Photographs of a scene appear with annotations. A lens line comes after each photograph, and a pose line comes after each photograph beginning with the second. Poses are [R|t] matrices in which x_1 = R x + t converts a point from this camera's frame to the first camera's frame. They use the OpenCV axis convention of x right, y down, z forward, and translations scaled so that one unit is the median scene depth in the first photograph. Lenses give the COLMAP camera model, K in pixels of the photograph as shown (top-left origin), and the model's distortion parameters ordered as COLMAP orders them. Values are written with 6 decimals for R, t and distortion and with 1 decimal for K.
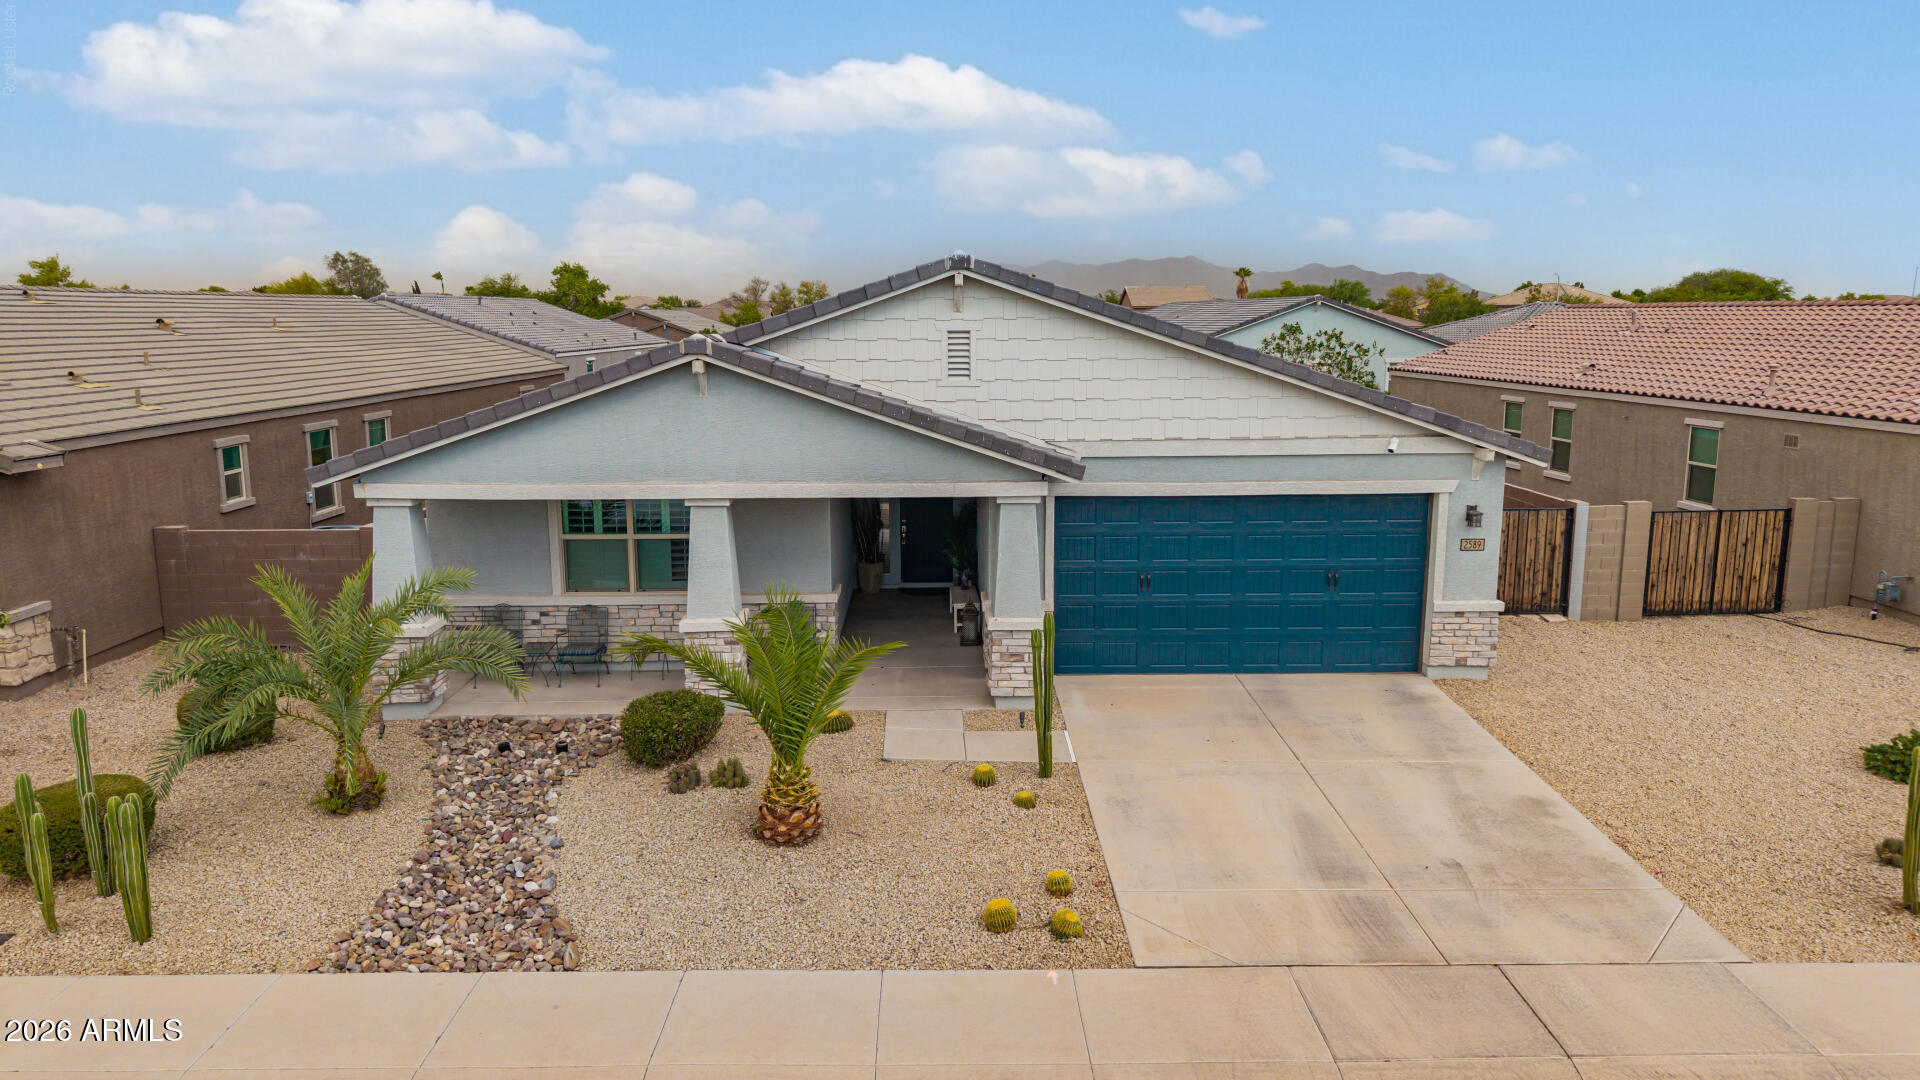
lens RADIAL K [[1284.9, 0, 961.0], [0, 1284.9, 544.3], [0, 0, 1]] dist [0.044212, -0.058342]
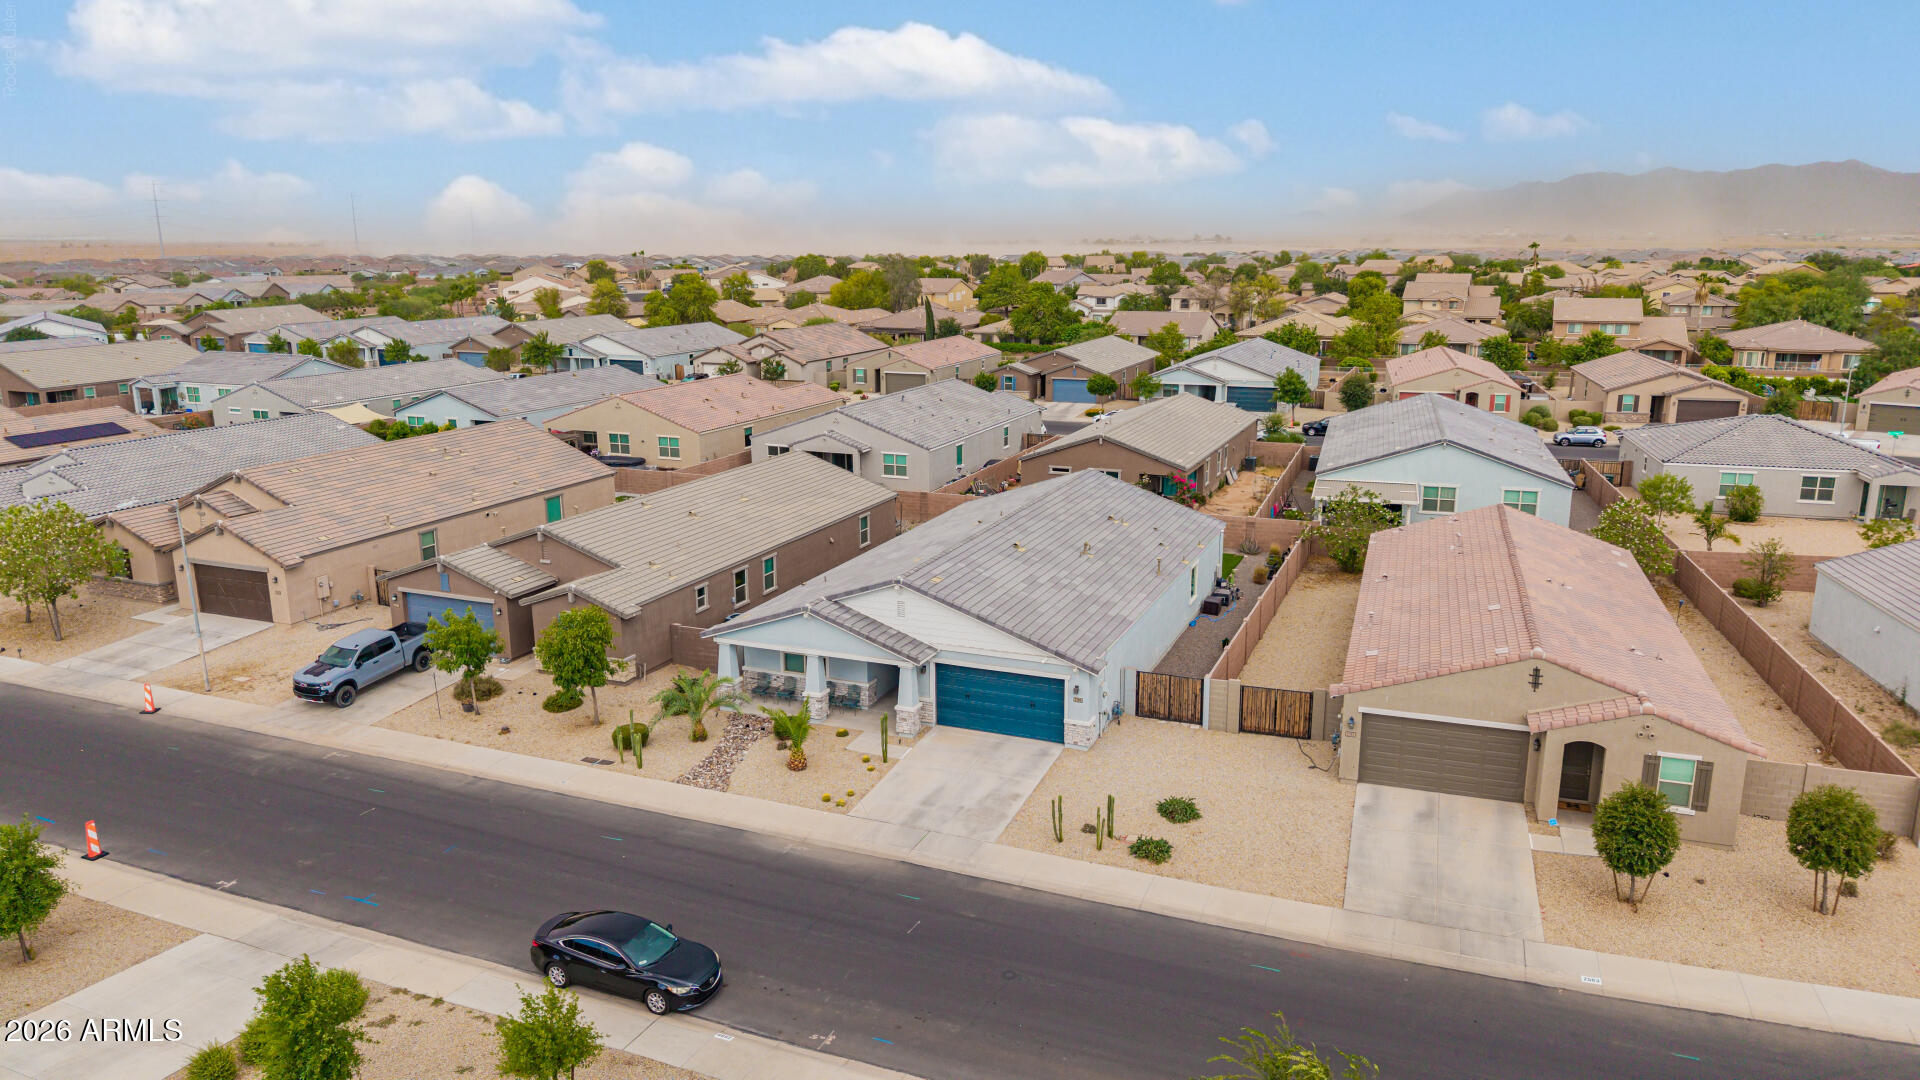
lens RADIAL K [[1284.9, 0, 957.9], [0, 1284.9, 536.5], [0, 0, 1]] dist [0.044212, -0.058342]
pose [[0.913619, 0.090495, -0.396373, 1.220995], [-0.067887, 0.995183, 0.070733, -0.518148], [0.400865, -0.037714, 0.915361, -1.534265]]
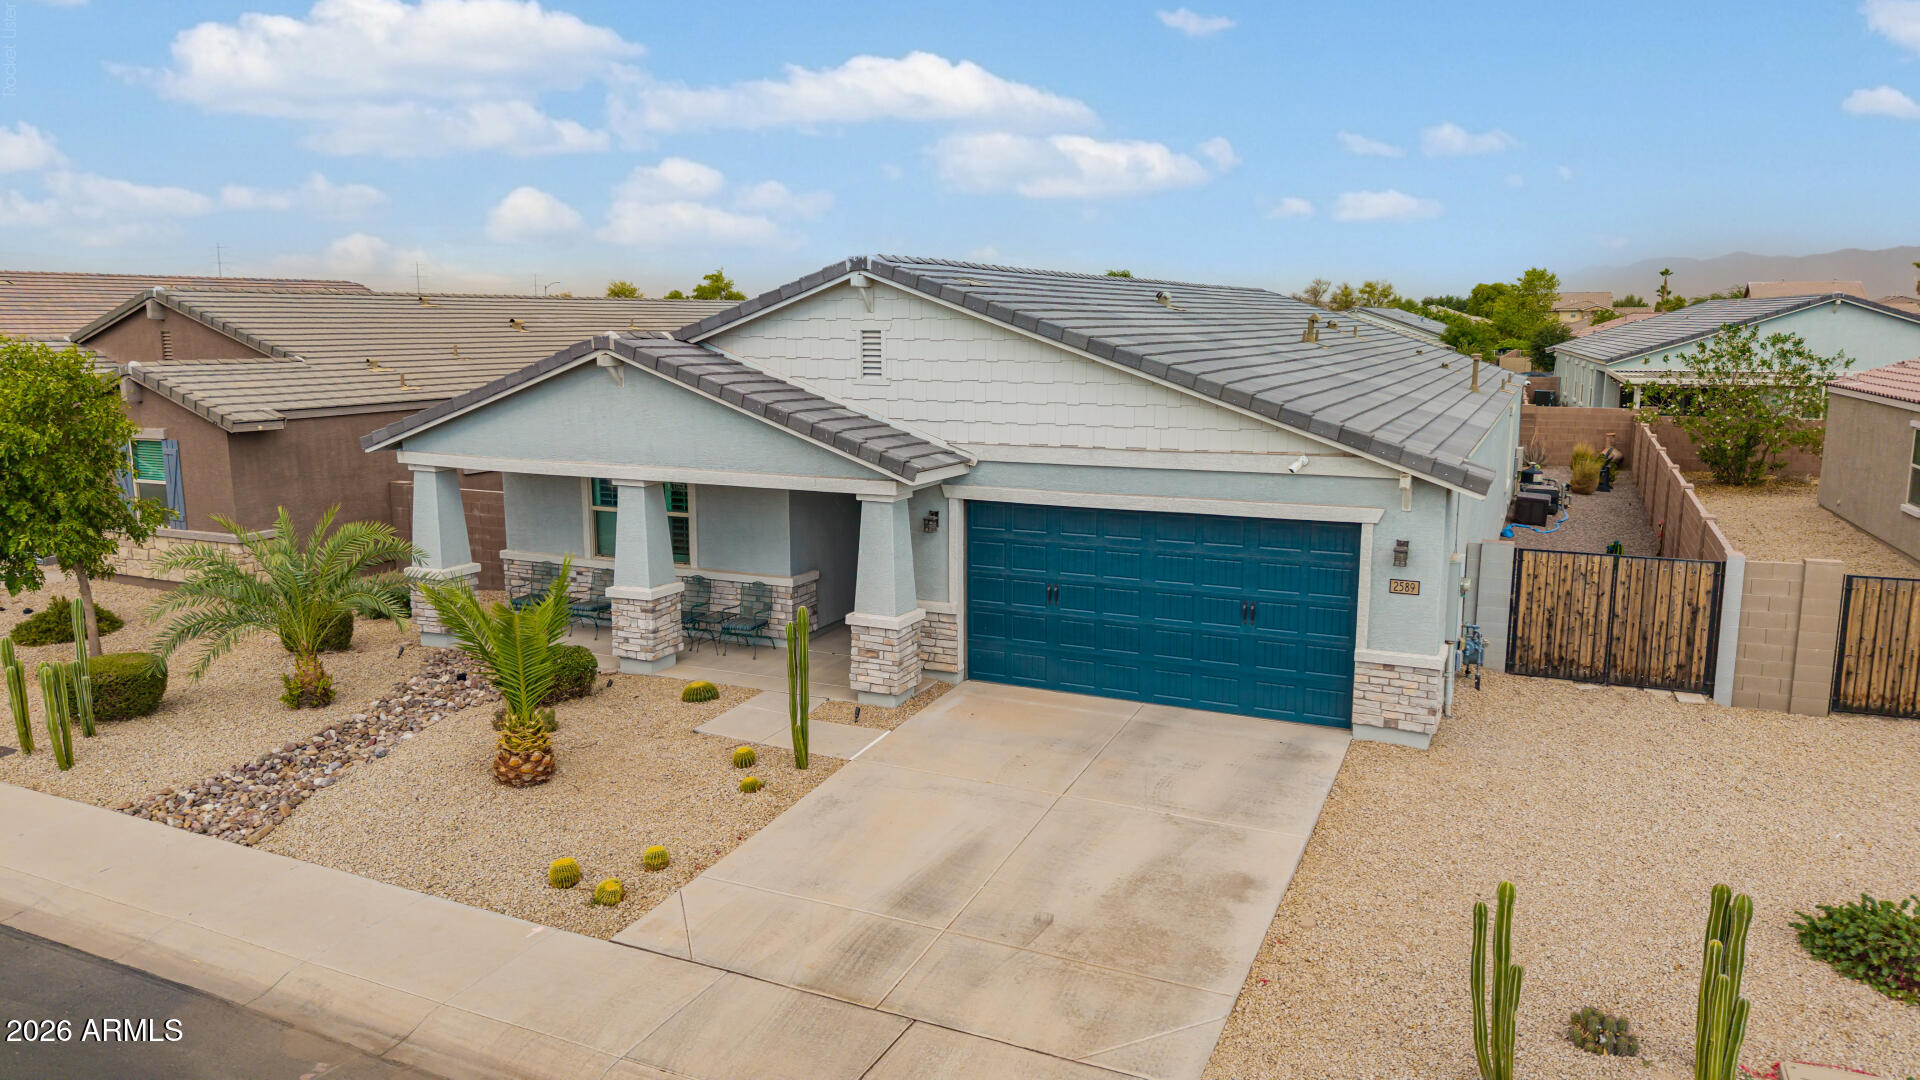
lens RADIAL K [[1284.9, 0, 958.6], [0, 1284.9, 541.8], [0, 0, 1]] dist [0.044212, -0.058342]
pose [[0.894568, 0.077211, -0.440212, 0.522633], [-0.078832, 0.996780, 0.014634, -0.019275], [0.439925, 0.021611, 0.897775, 0.116208]]
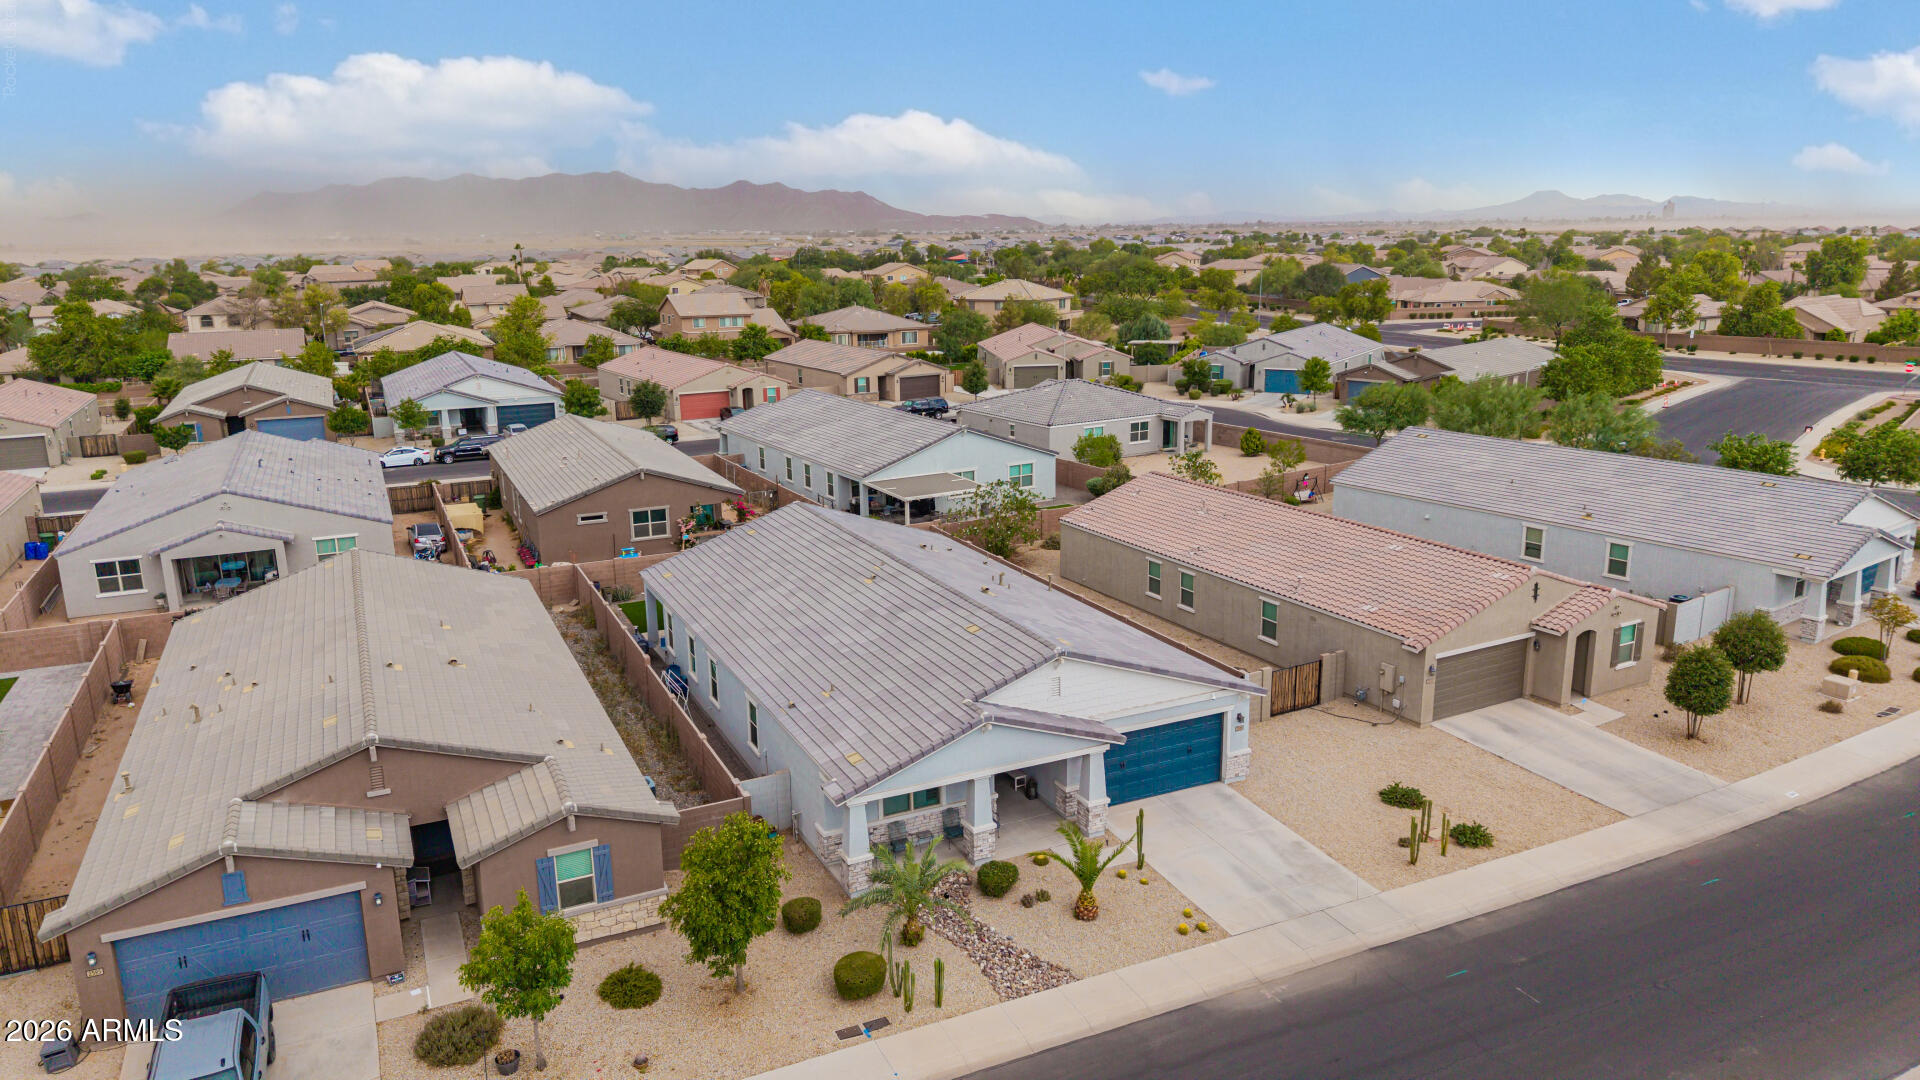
lens RADIAL K [[1284.9, 0, 959.6], [0, 1284.9, 544.4], [0, 0, 1]] dist [0.044212, -0.058342]
pose [[0.910906, -0.108609, 0.398063, -1.047297], [0.083142, 0.993261, 0.080749, -0.603559], [-0.404151, -0.040459, 0.913797, -1.022513]]
